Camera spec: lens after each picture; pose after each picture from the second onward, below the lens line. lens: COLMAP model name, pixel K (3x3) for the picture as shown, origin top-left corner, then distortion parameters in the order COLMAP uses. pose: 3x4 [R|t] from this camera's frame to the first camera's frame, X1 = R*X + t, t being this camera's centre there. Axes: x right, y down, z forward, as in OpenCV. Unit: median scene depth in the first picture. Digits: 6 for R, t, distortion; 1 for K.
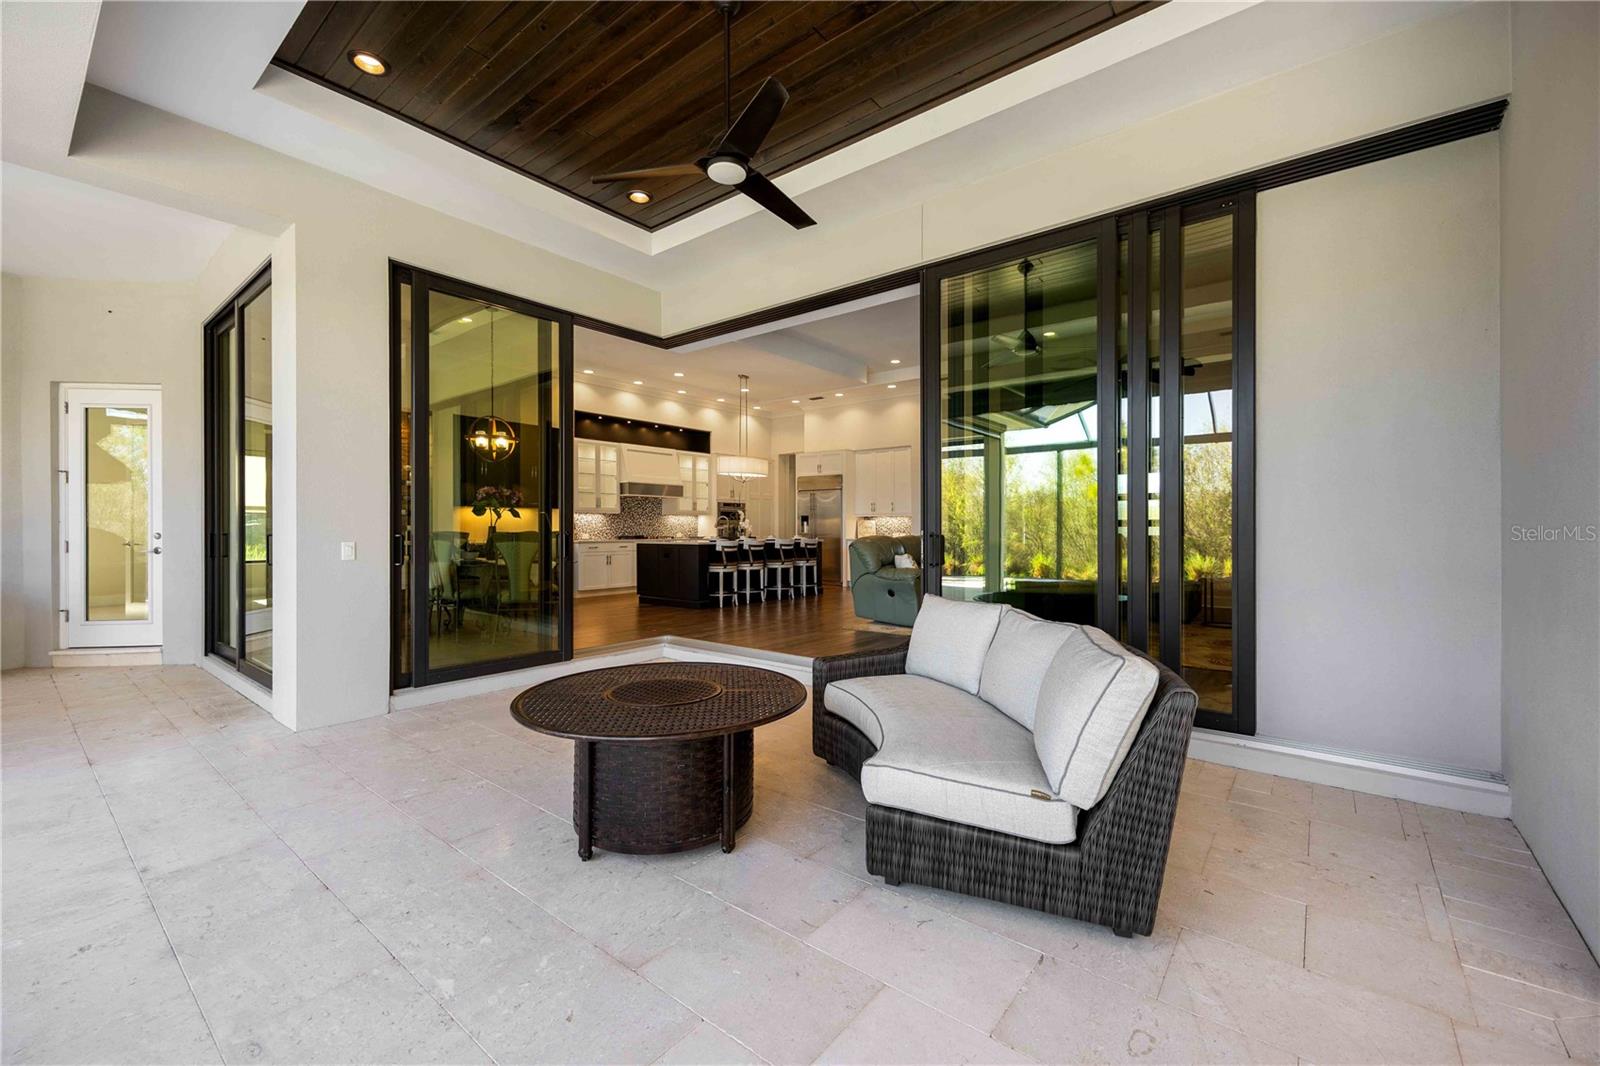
lens RADIAL K [[627.6, 0, 800.6], [0, 627.6, 527.3], [0, 0, 1]] dist [0.000942, -0.001274]
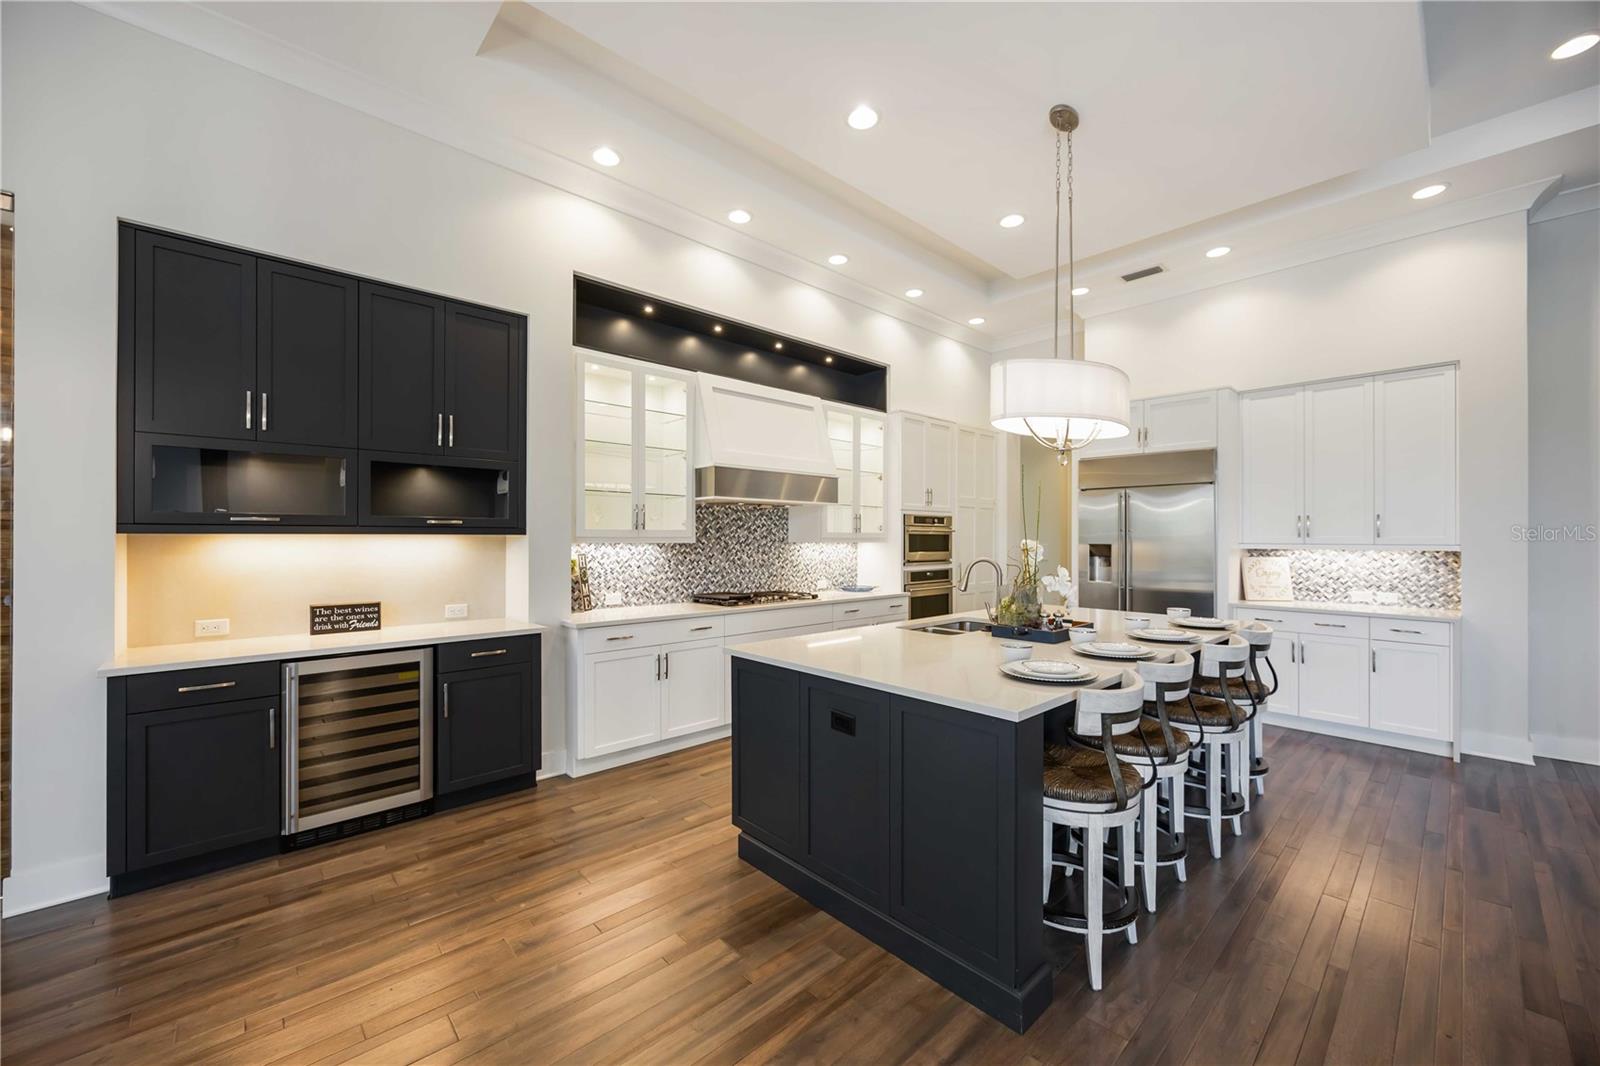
lens RADIAL K [[627.6, 0, 796.3], [0, 627.6, 533.1], [0, 0, 1]] dist [0.000942, -0.001274]
pose [[0.987198, 0.003556, -0.159462, -0.143304], [-0.004652, 0.999968, -0.006501, -0.024173], [0.159433, 0.007160, 0.987183, 0.554556]]
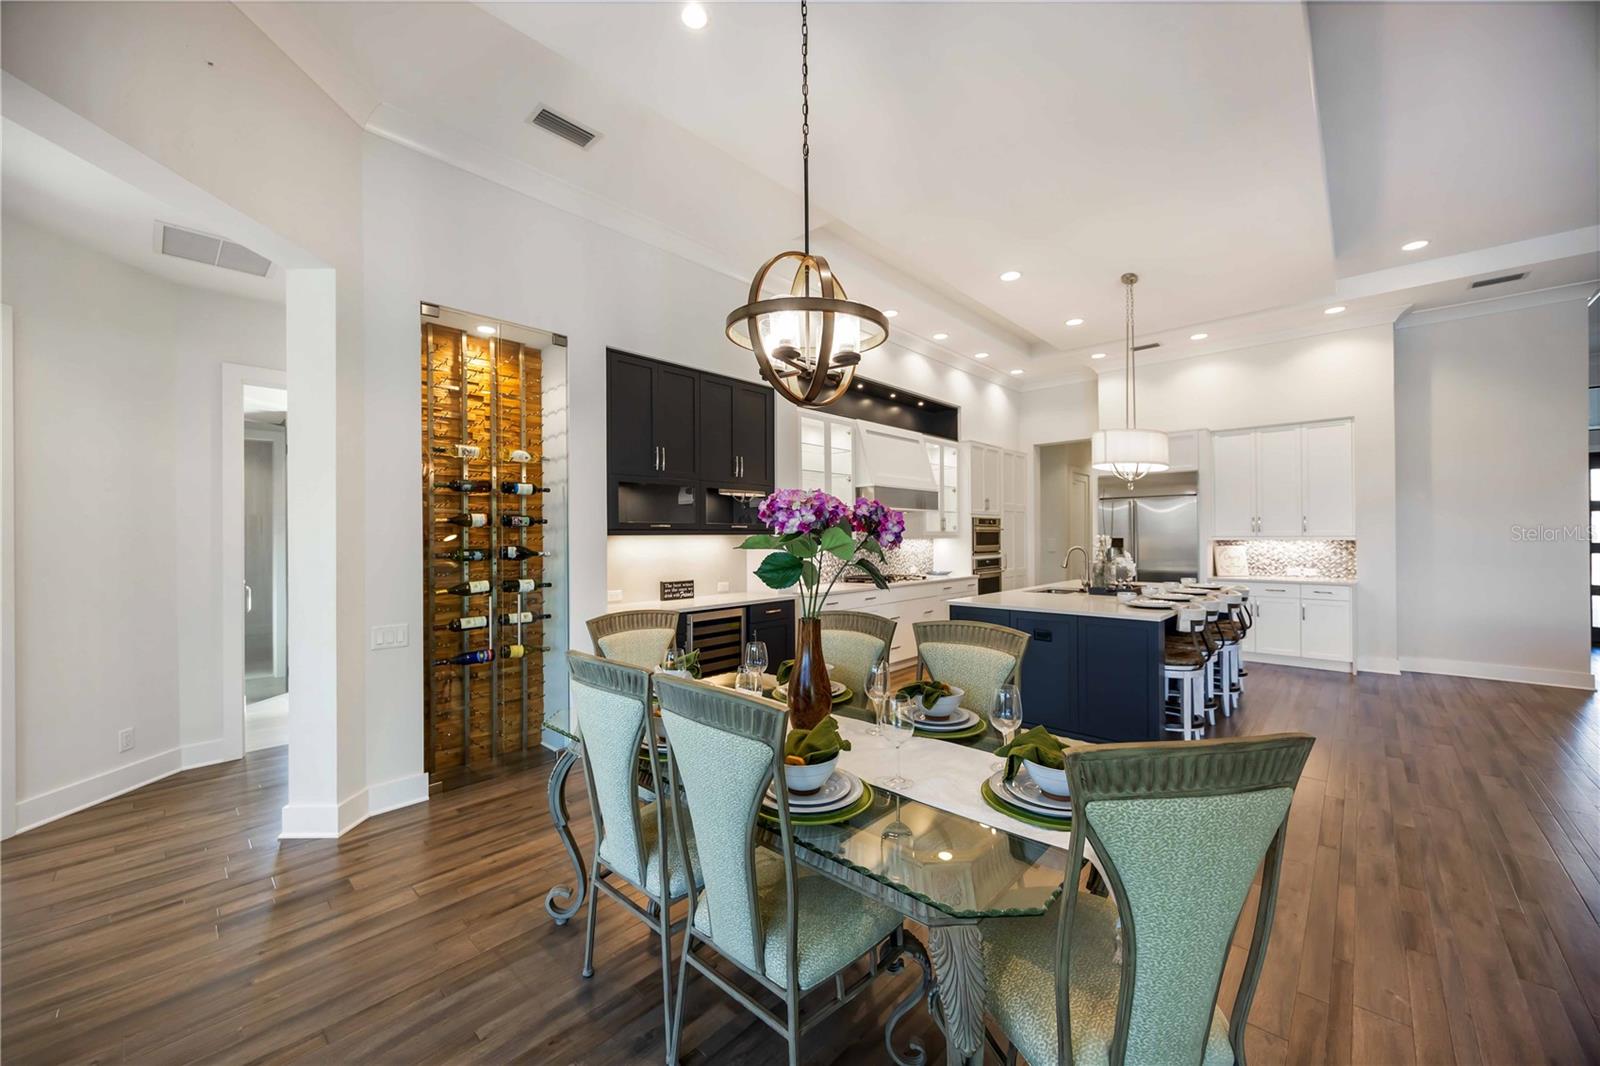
lens RADIAL K [[614.3, 0, 793.2], [0, 614.3, 533.0], [0, 0, 1]] dist [-0.003278, 0.000675]
pose [[0.996110, -0.004858, -0.087985, -0.271061], [0.004443, 0.999978, -0.004917, -0.023745], [0.088007, 0.004507, 0.996110, 0.388448]]
